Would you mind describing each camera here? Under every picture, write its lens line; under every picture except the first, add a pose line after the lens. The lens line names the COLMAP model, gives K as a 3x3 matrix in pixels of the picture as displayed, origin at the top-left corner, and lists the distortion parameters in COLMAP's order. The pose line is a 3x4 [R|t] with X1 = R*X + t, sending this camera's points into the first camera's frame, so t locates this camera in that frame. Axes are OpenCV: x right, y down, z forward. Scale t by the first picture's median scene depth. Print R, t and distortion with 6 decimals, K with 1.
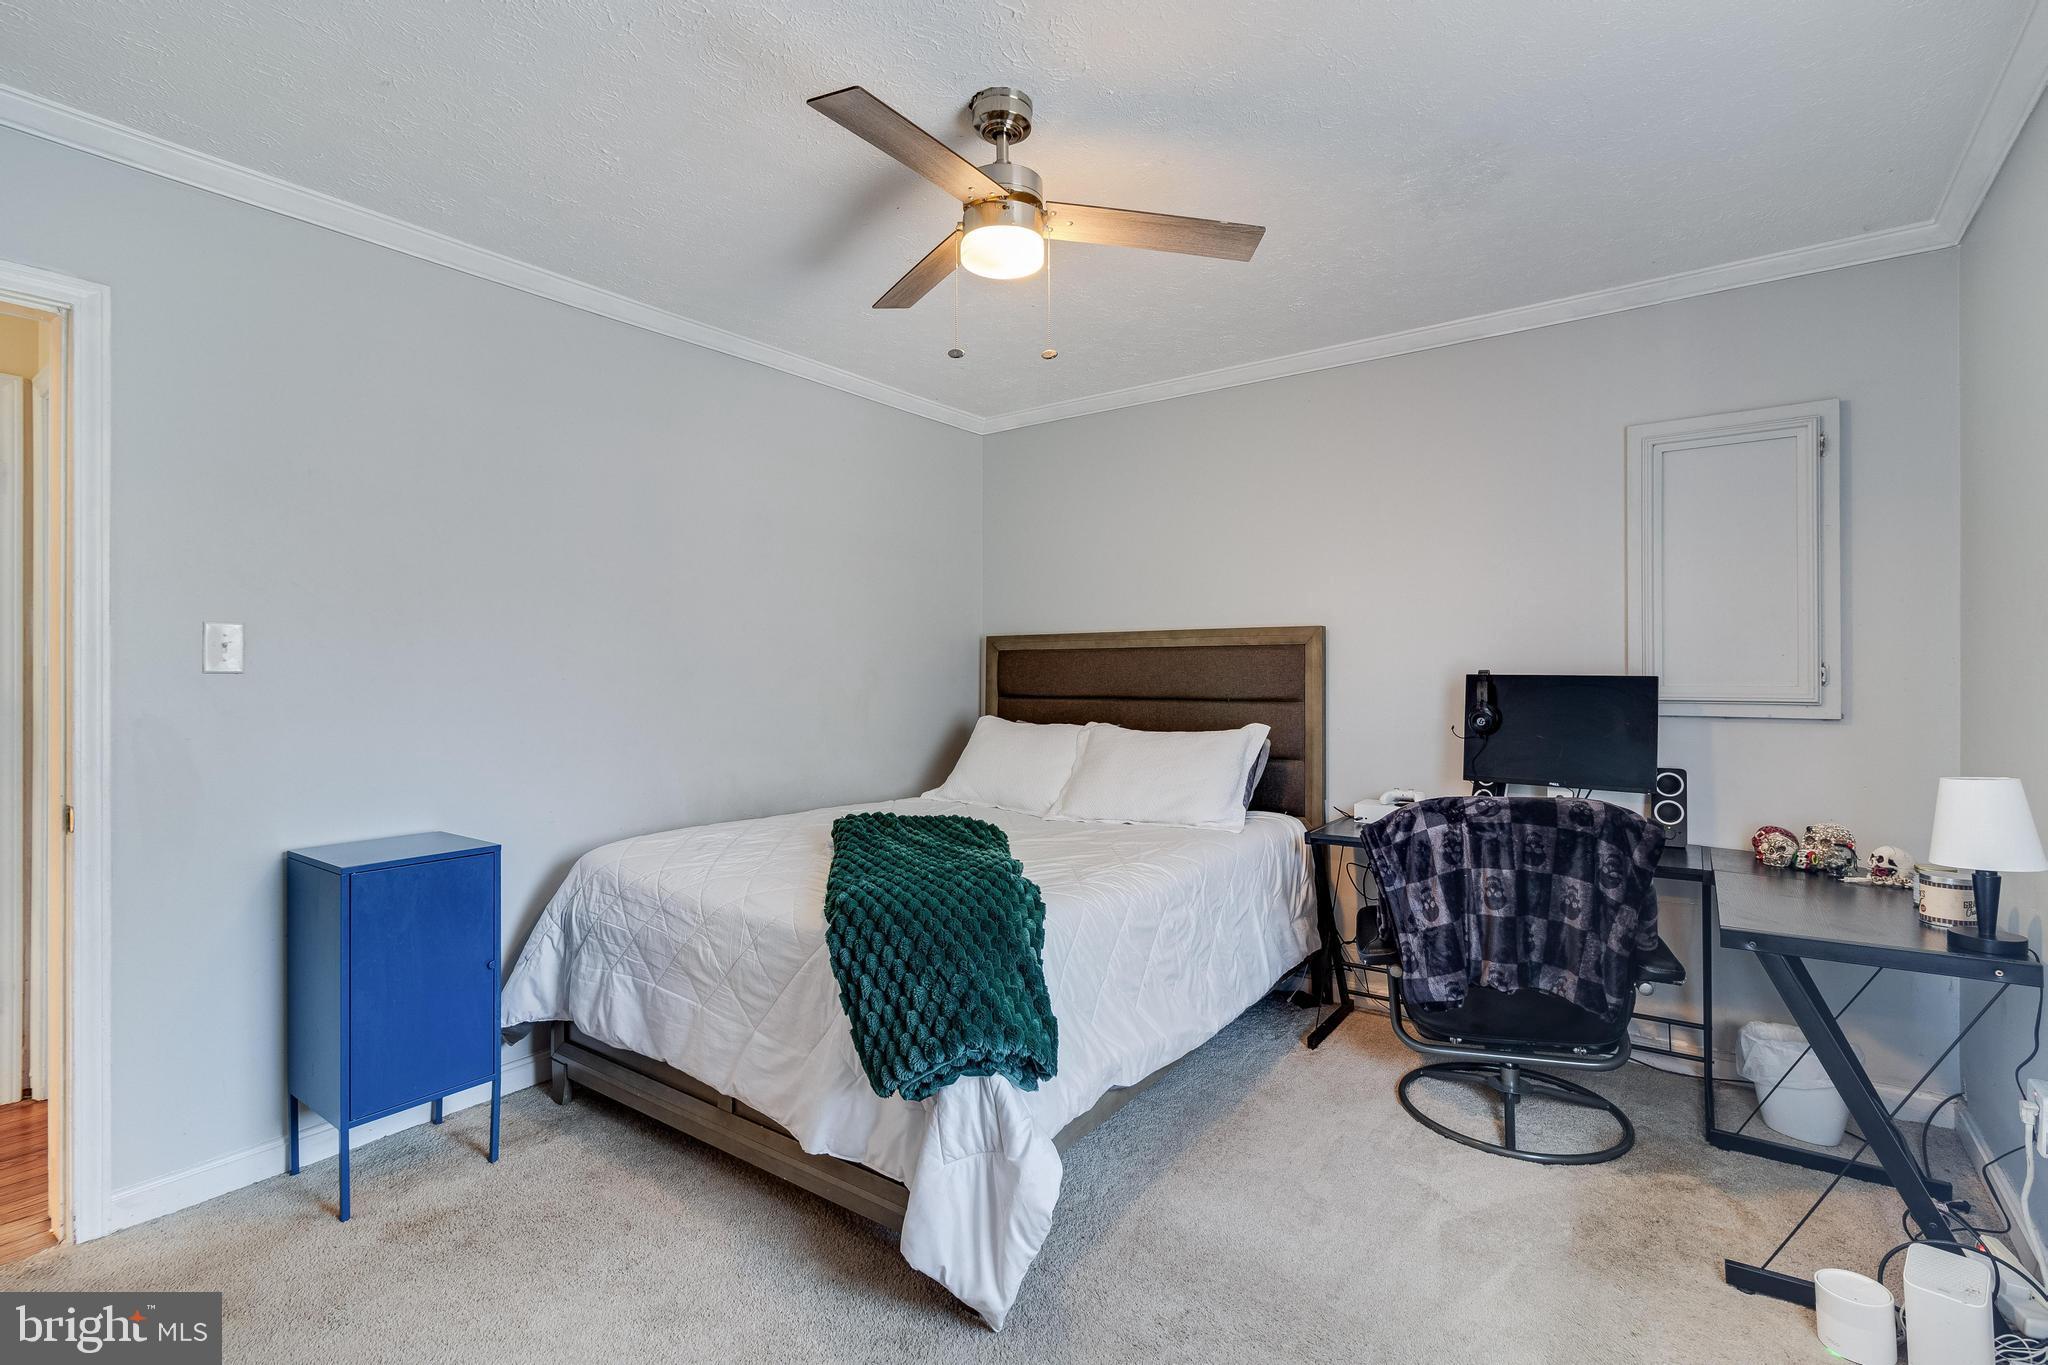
lens RADIAL K [[949.4, 0, 1029.4], [0, 949.4, 670.4], [0, 0, 1]] dist [0.000312, 0.000050]
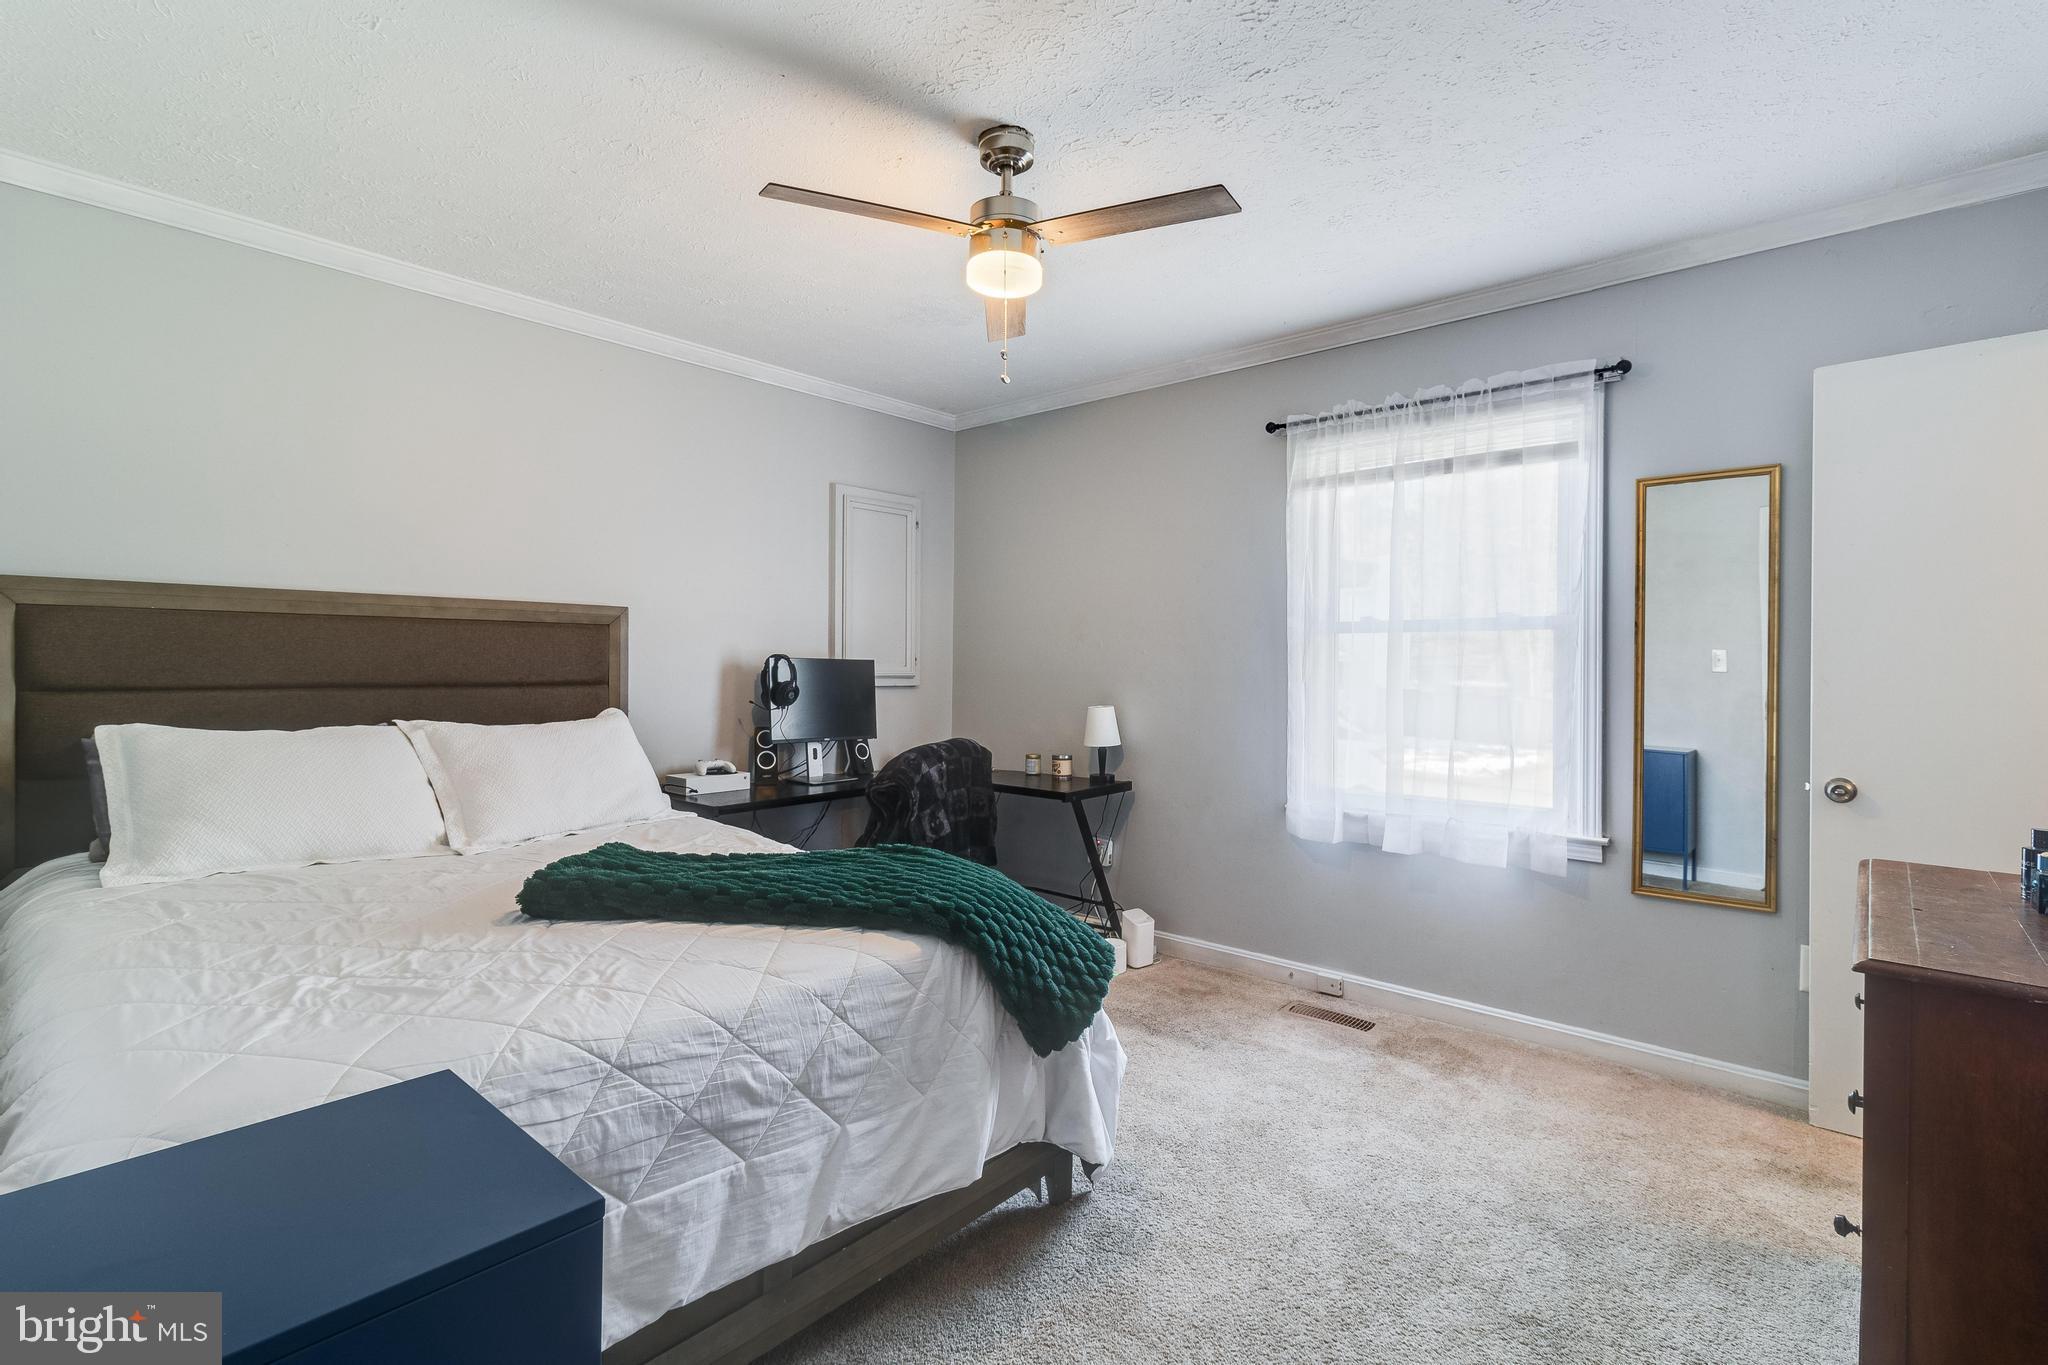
lens RADIAL K [[956.1, 0, 1030.1], [0, 956.1, 660.5], [0, 0, 1]] dist [-0.000450, -0.000344]
pose [[0.080448, 0.003803, 0.996752, -0.826198], [-0.012736, 0.999915, -0.002787, 0.008083], [-0.996677, -0.012471, 0.080490, 0.636659]]
